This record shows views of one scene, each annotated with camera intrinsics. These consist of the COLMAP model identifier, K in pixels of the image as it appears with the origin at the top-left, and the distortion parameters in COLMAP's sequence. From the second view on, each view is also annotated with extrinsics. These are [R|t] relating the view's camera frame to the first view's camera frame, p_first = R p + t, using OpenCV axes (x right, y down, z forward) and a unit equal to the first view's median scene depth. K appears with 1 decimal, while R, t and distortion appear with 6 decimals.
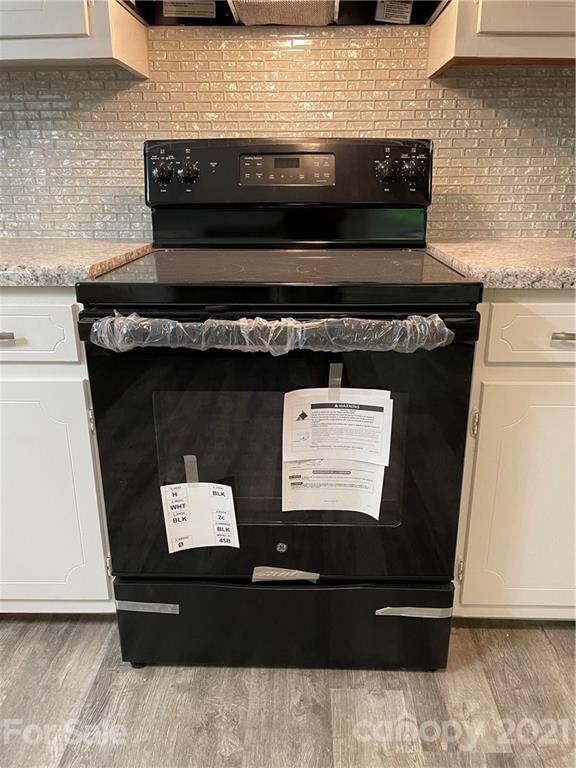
lens RADIAL K [[585.0, 0, 302.8], [0, 585.0, 375.4], [0, 0, 1]] dist [0.050131, -0.051217]
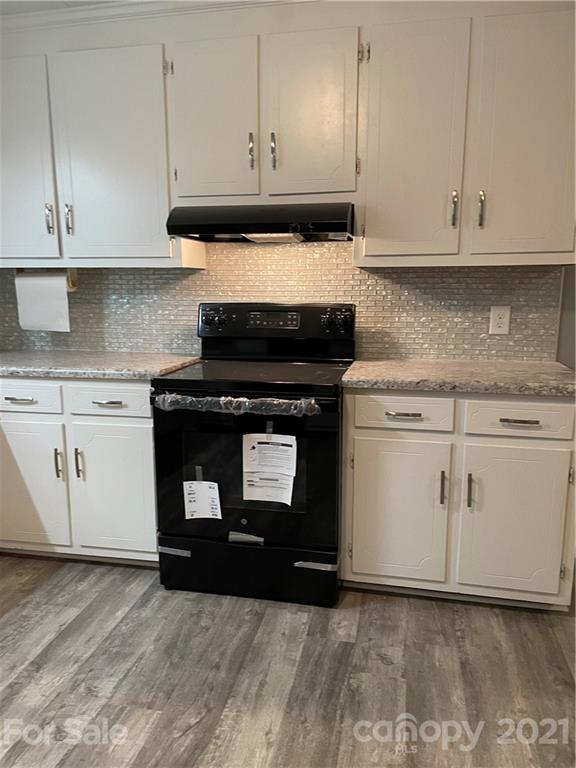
lens RADIAL K [[585.0, 0, 293.4], [0, 585.0, 389.0], [0, 0, 1]] dist [0.050131, -0.051217]
pose [[0.982866, 0.033181, -0.181310, 0.429300], [-0.059001, 0.988544, -0.138927, 0.123644], [0.174623, 0.147244, 0.973564, -0.821380]]
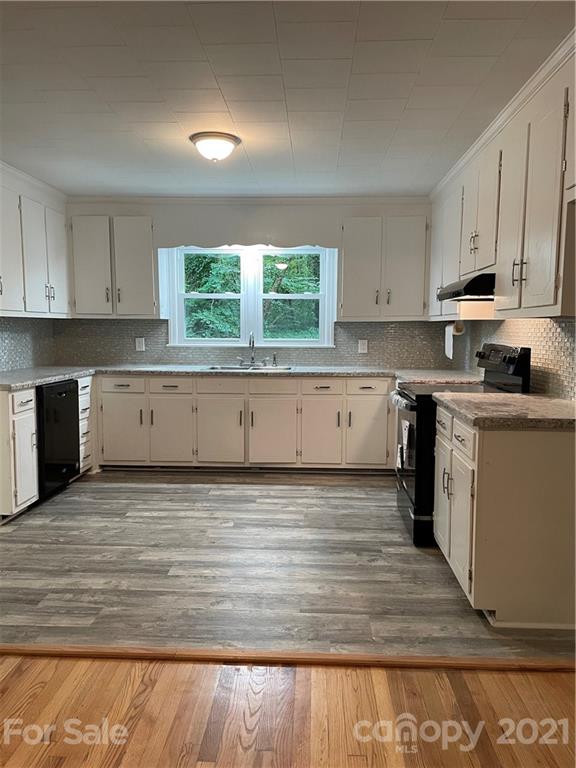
lens RADIAL K [[585.0, 0, 291.1], [0, 585.0, 382.2], [0, 0, 1]] dist [0.050131, -0.051217]
pose [[-0.020291, 0.091653, -0.995584, 2.813721], [-0.346197, 0.933541, 0.092997, -0.209739], [0.937942, 0.346555, 0.012787, 0.244291]]
